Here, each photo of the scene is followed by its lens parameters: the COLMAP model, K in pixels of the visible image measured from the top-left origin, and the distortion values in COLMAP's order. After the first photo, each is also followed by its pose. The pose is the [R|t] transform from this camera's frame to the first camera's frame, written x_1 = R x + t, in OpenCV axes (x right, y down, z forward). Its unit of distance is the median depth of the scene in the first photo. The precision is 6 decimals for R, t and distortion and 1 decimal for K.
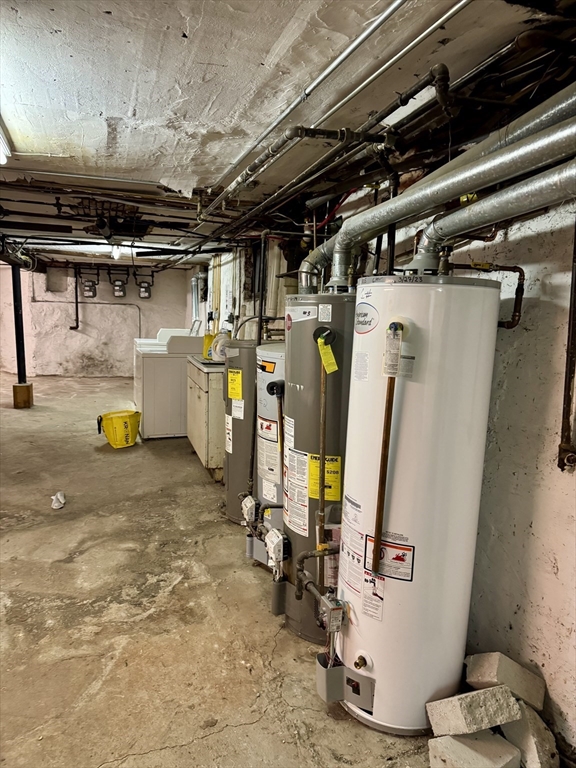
lens RADIAL K [[530.2, 0, 288.0], [0, 530.2, 384.0], [0, 0, 1]] dist [-0.004346, -0.002416]
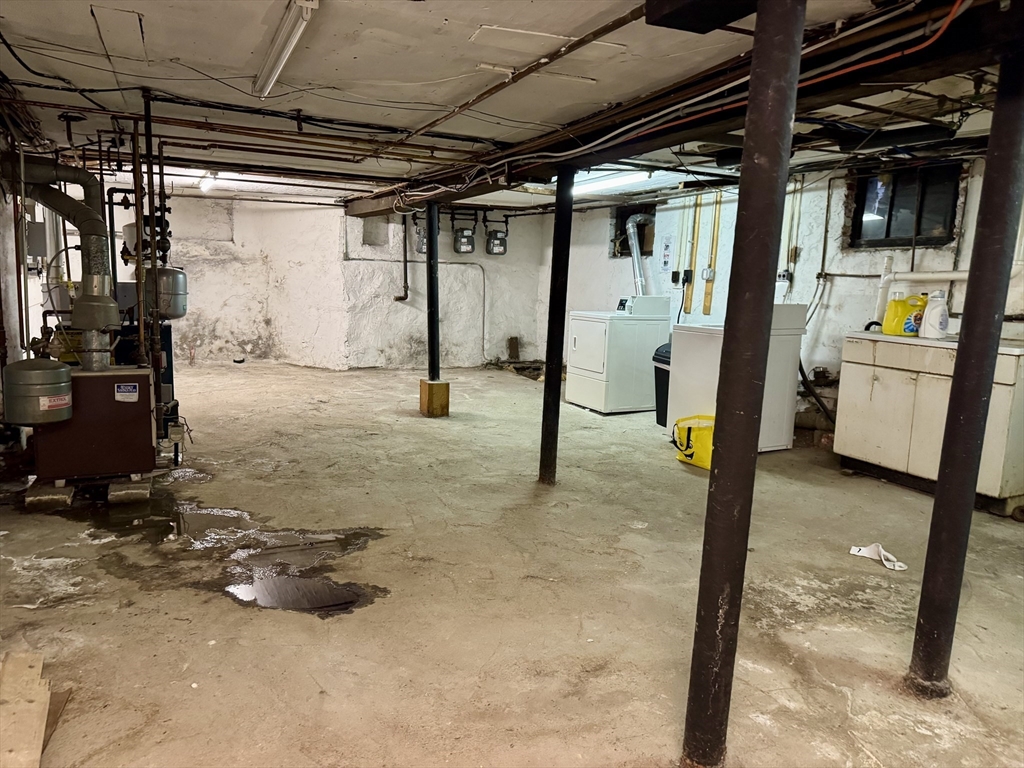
lens RADIAL K [[707.2, 0, 512.0], [0, 707.2, 384.0], [0, 0, 1]] dist [0.095370, -0.101825]
pose [[0.994098, -0.027364, 0.104978, -0.361462], [0.025579, 0.999505, 0.018320, -0.007484], [-0.105428, -0.015526, 0.994306, 0.063882]]
